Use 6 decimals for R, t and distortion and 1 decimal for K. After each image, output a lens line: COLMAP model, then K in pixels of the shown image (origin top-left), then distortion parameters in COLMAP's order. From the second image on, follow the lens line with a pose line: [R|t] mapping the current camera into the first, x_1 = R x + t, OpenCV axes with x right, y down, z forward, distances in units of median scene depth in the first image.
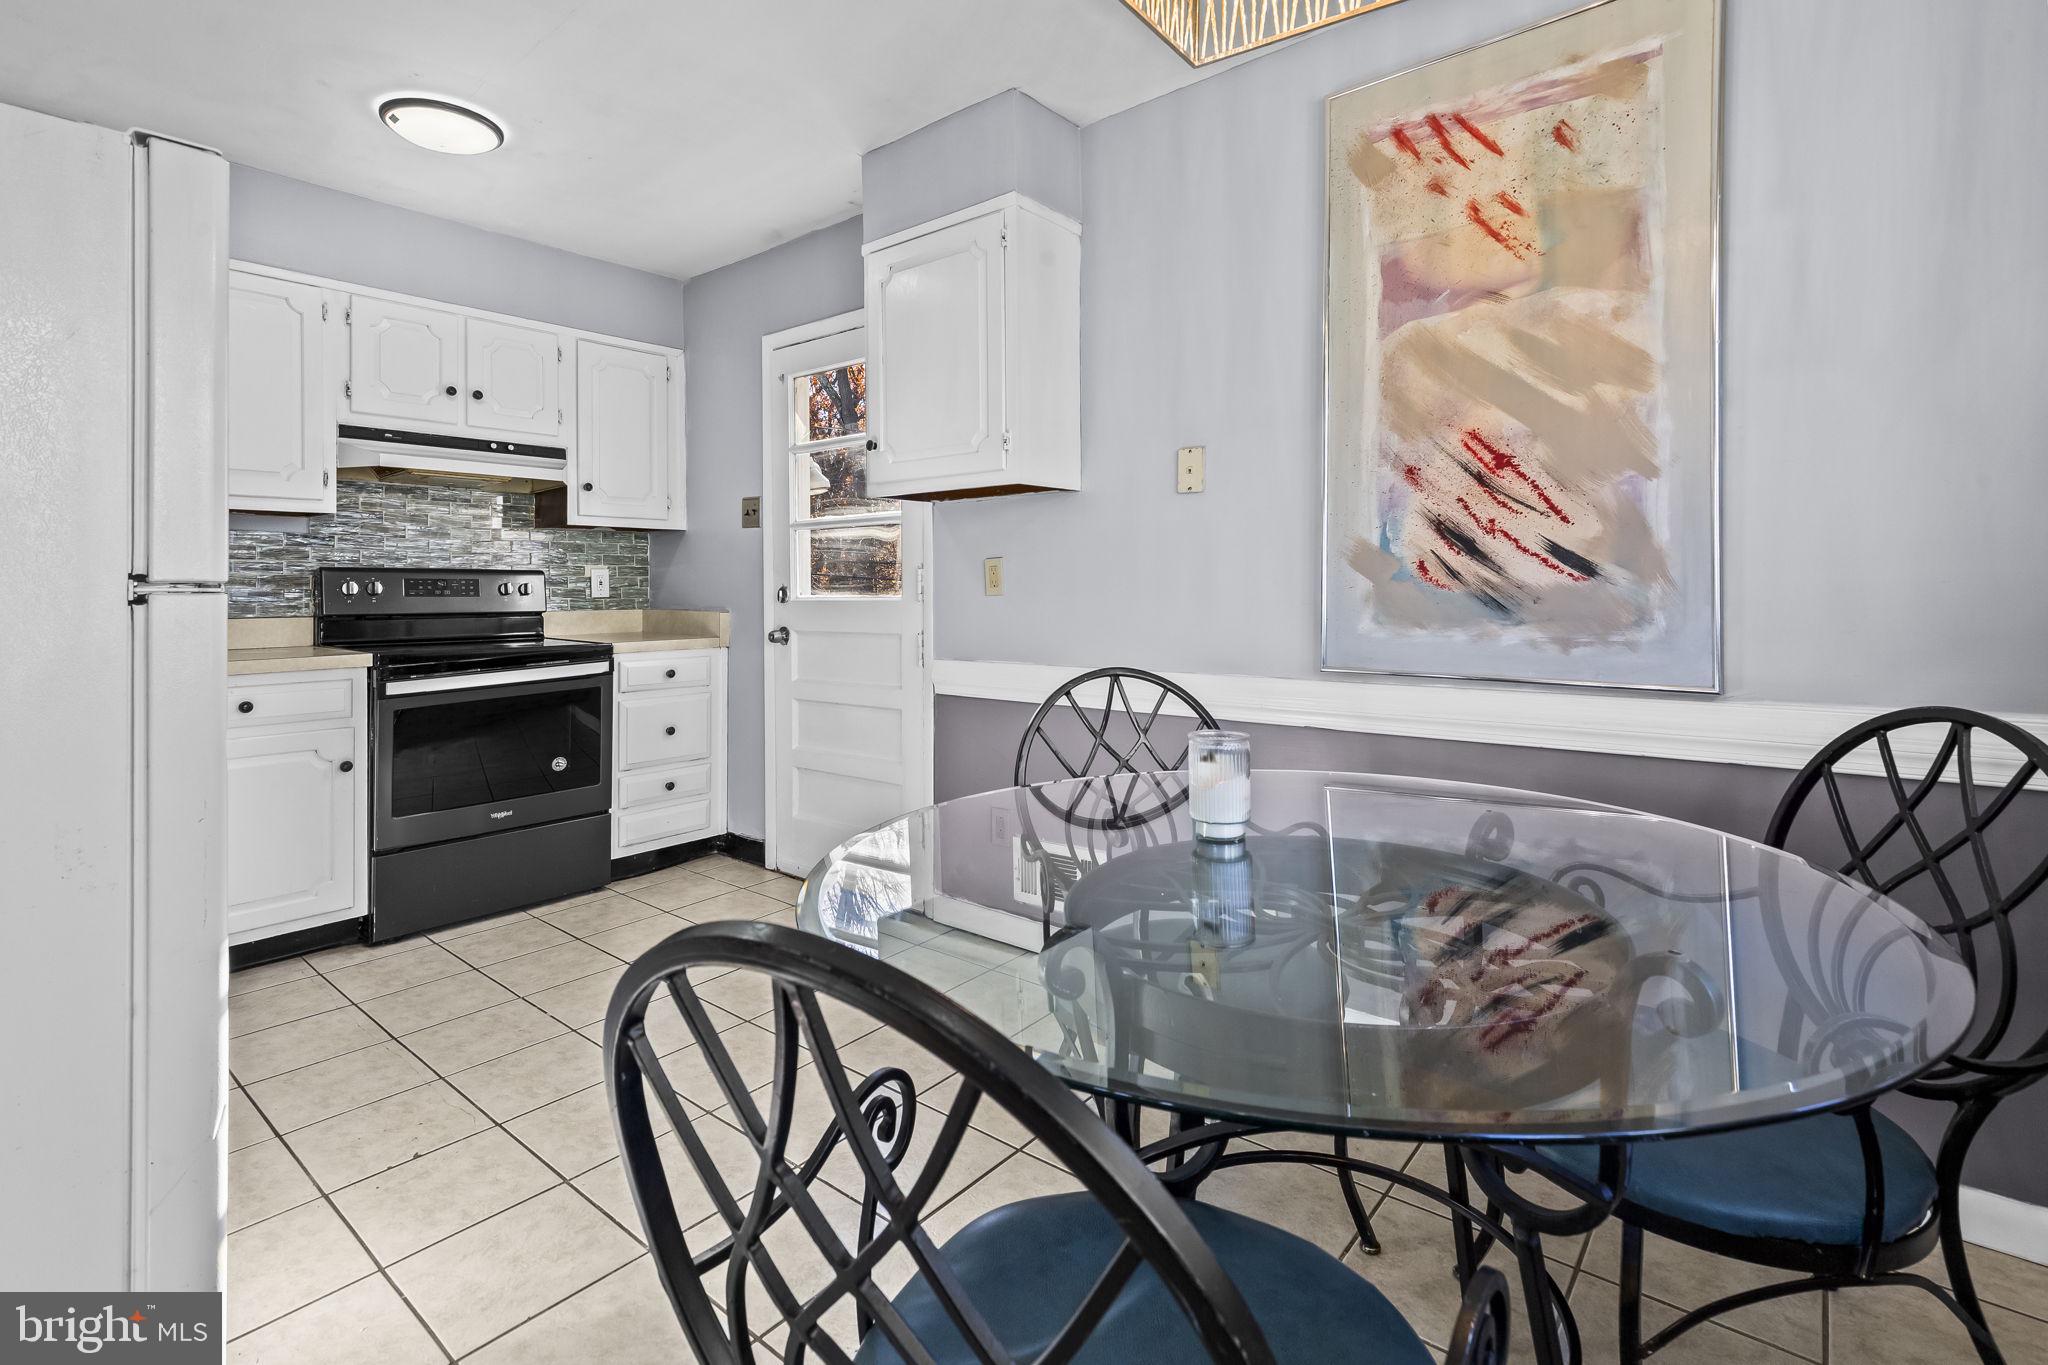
lens RADIAL K [[929.3, 0, 1040.3], [0, 929.3, 583.1], [0, 0, 1]] dist [0.003720, -0.000042]
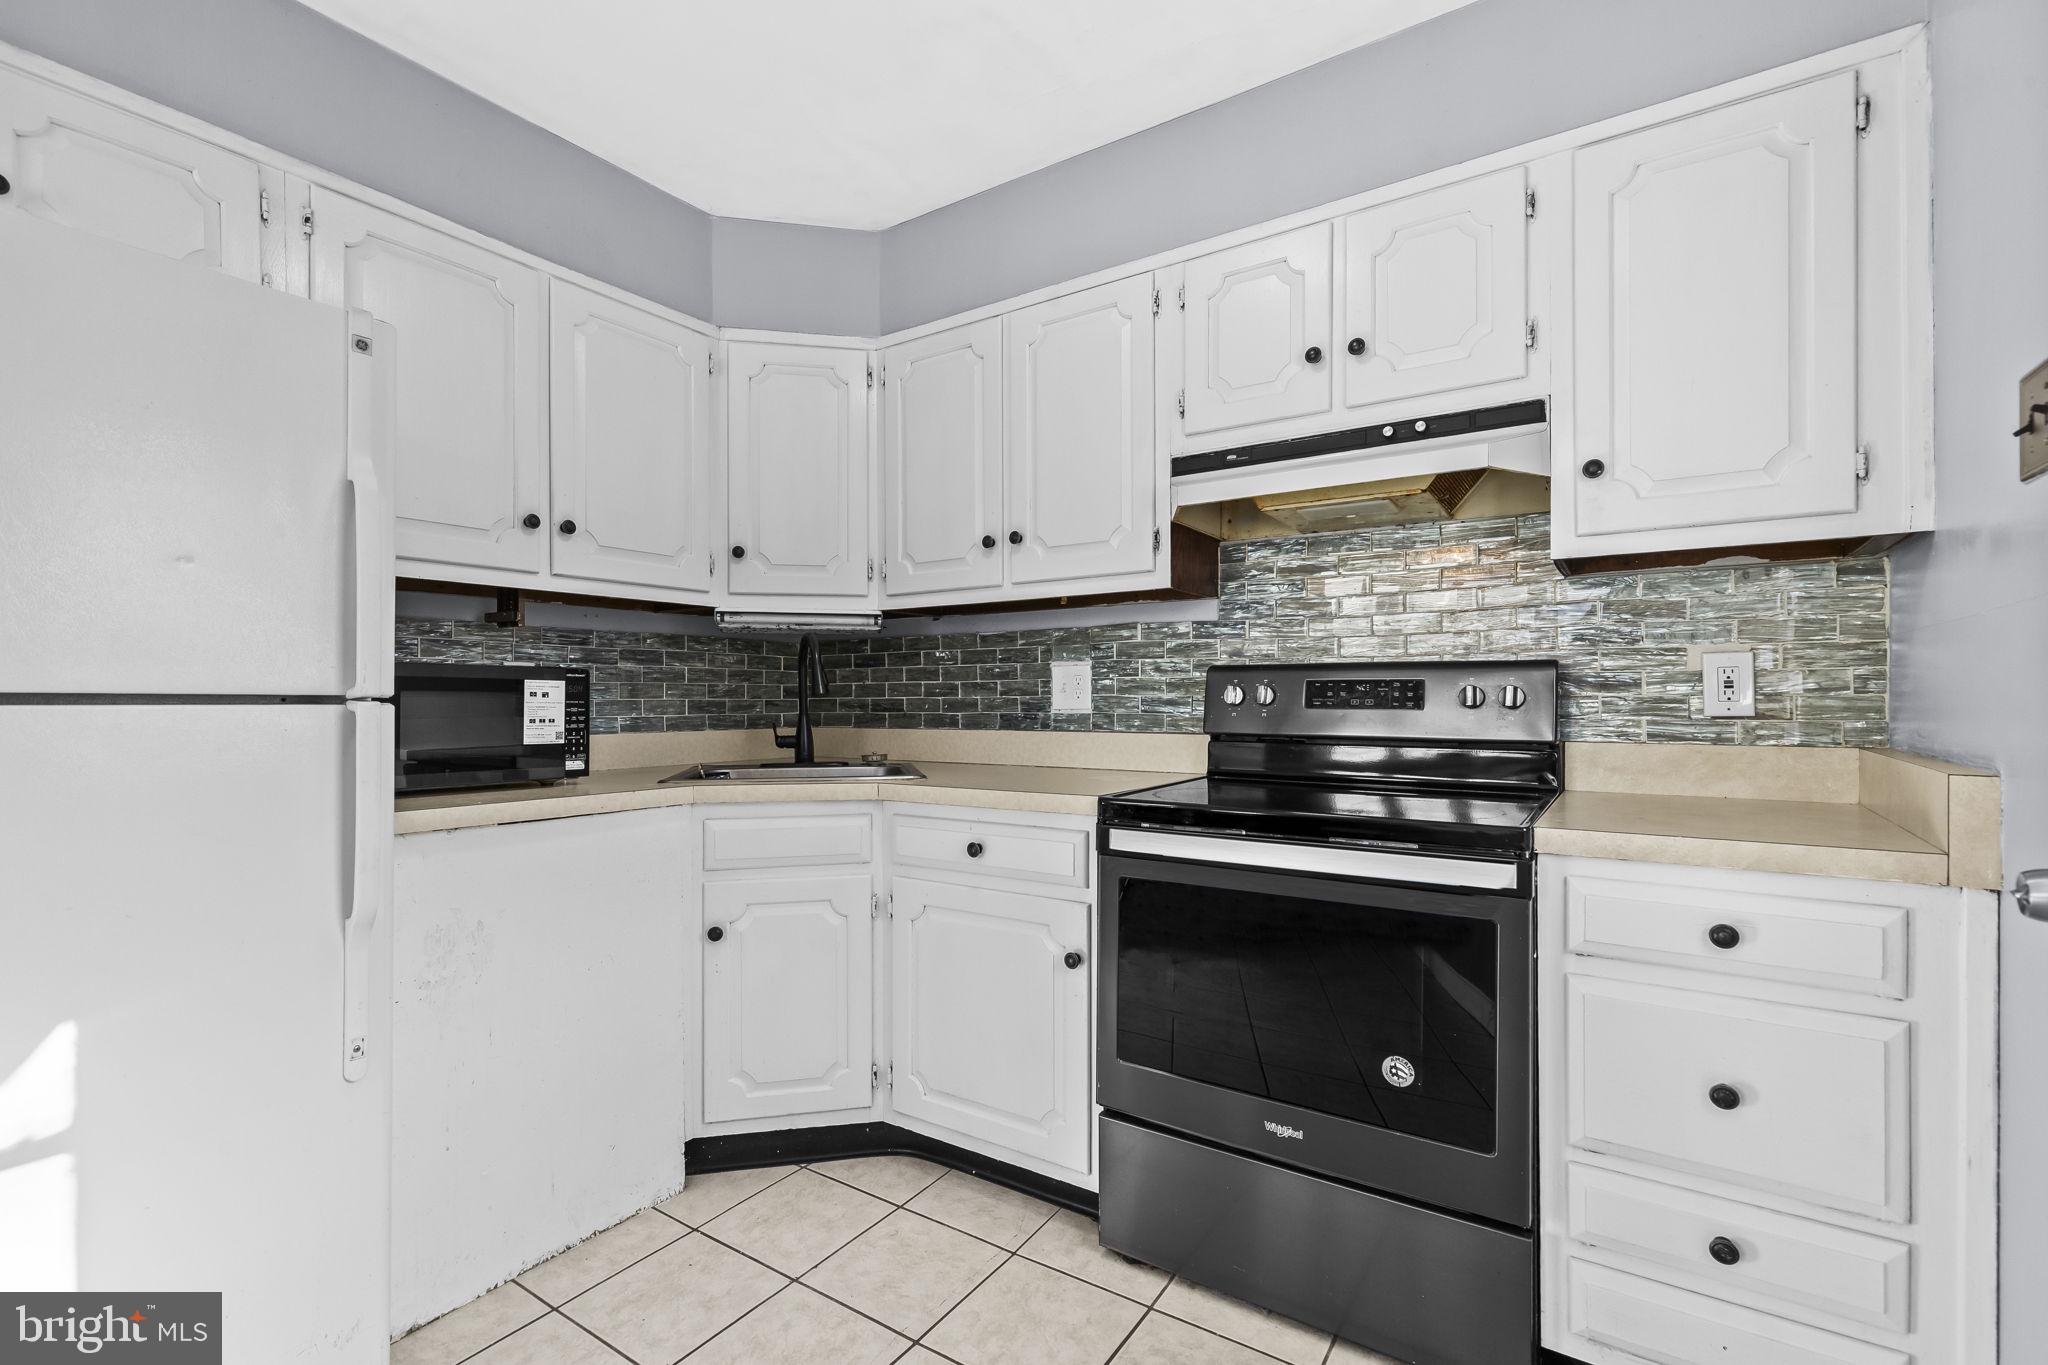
lens RADIAL K [[929.3, 0, 1024.5], [0, 929.3, 697.4], [0, 0, 1]] dist [0.003720, -0.000042]
pose [[0.066199, 0.002612, -0.997803, -0.059479], [0.004409, 0.999986, 0.002910, 0.003966], [0.997797, -0.004592, 0.066187, 0.716470]]
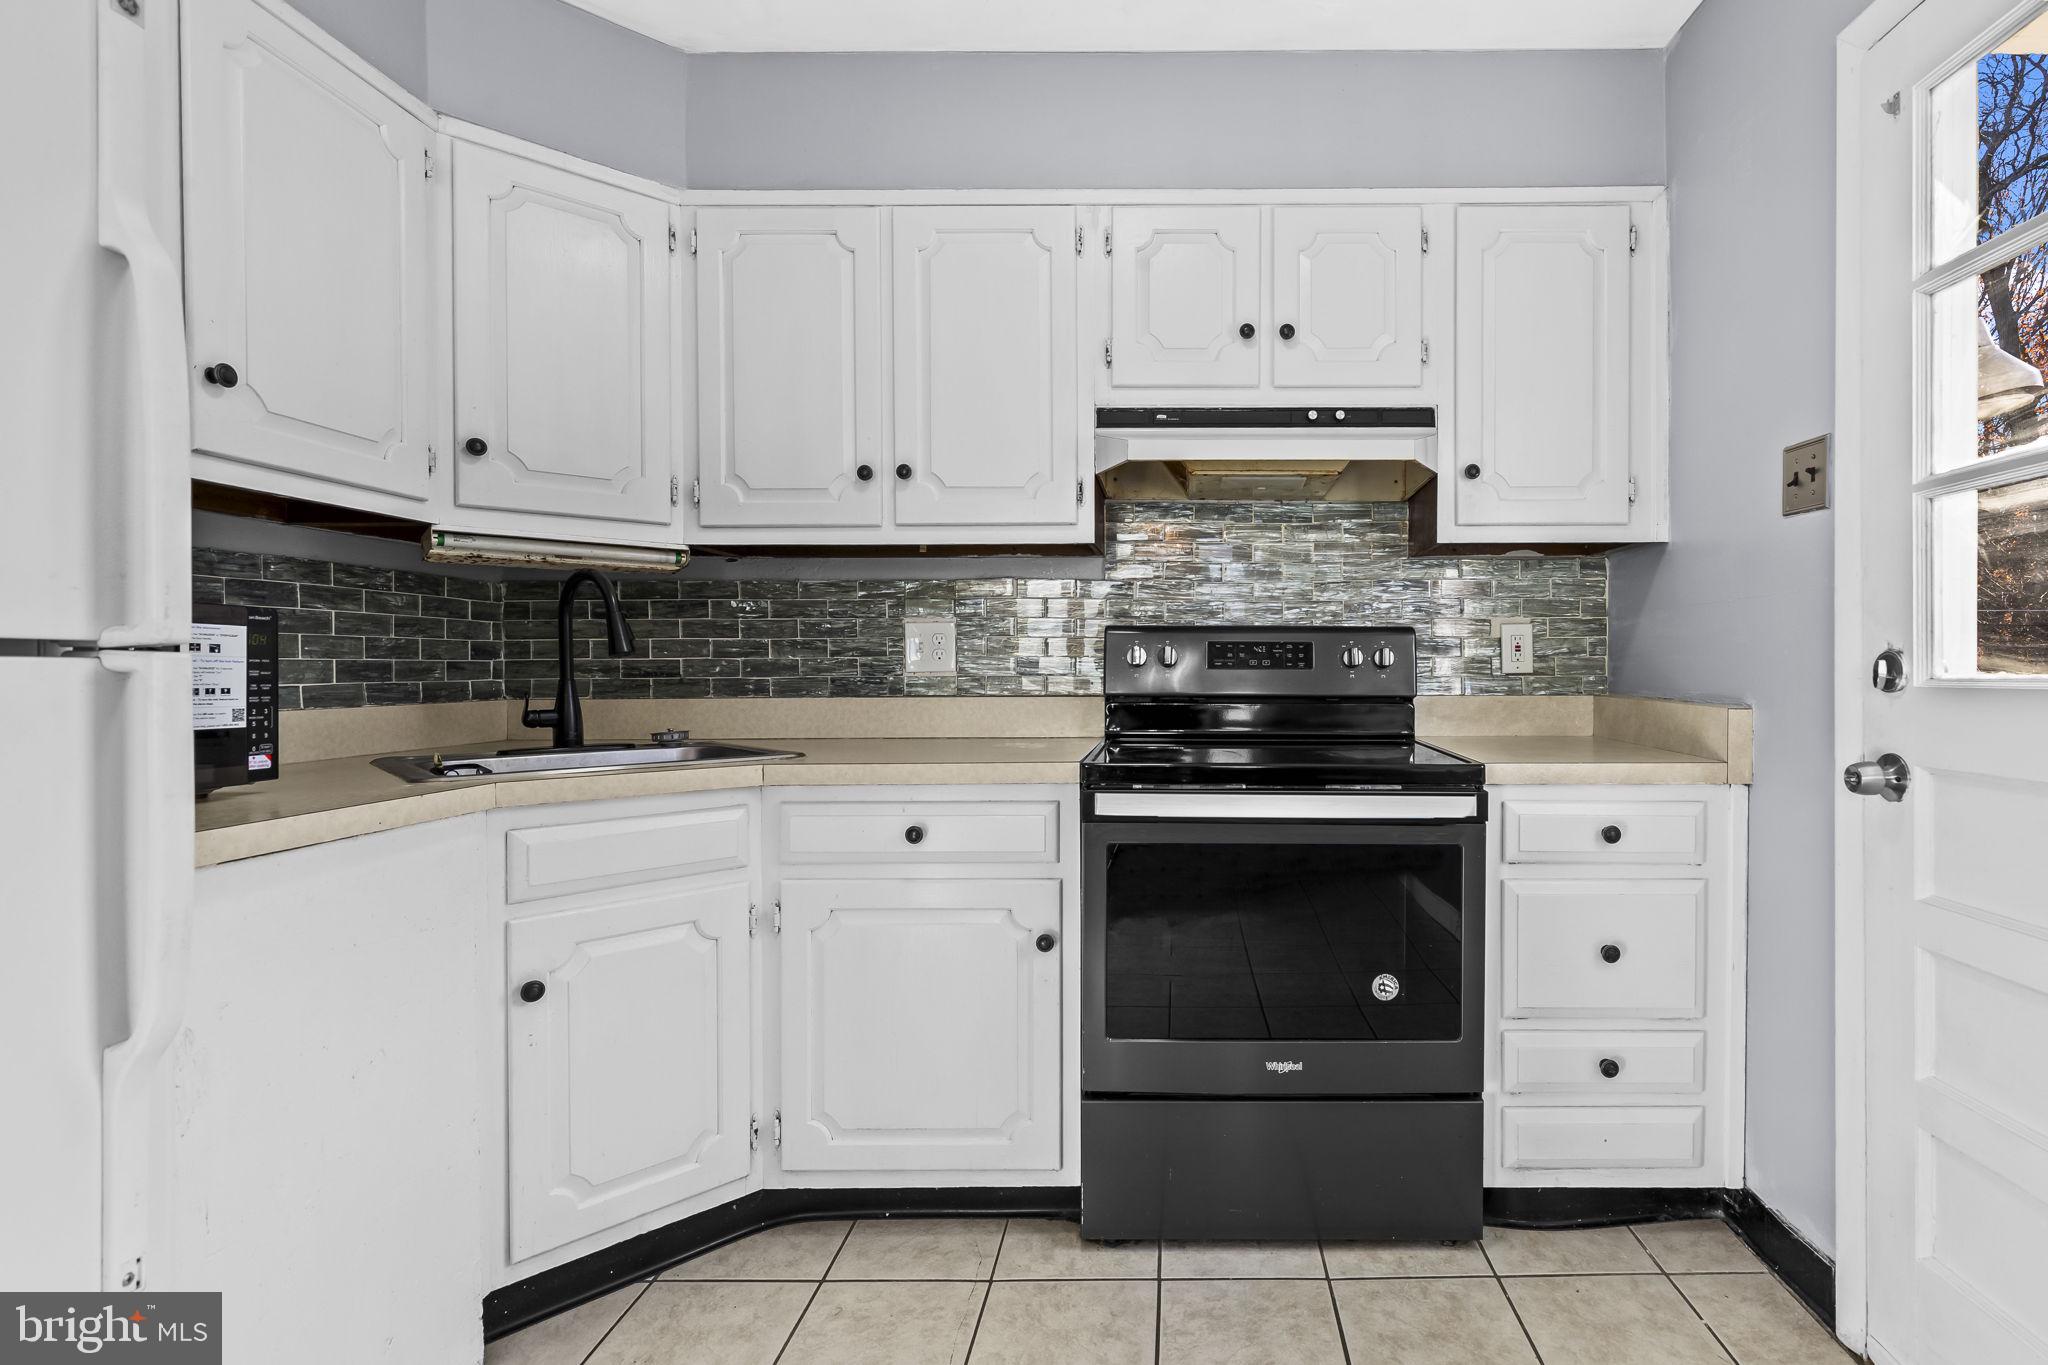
lens RADIAL K [[994.0, 0, 1179.7], [0, 994.0, 674.4], [0, 0, 1]] dist [0.000726, 0.002519]
pose [[0.616599, 0.010504, -0.787207, -0.133877], [0.001459, 0.999894, 0.014485, 0.007610], [0.787276, -0.010080, 0.616519, 0.516097]]
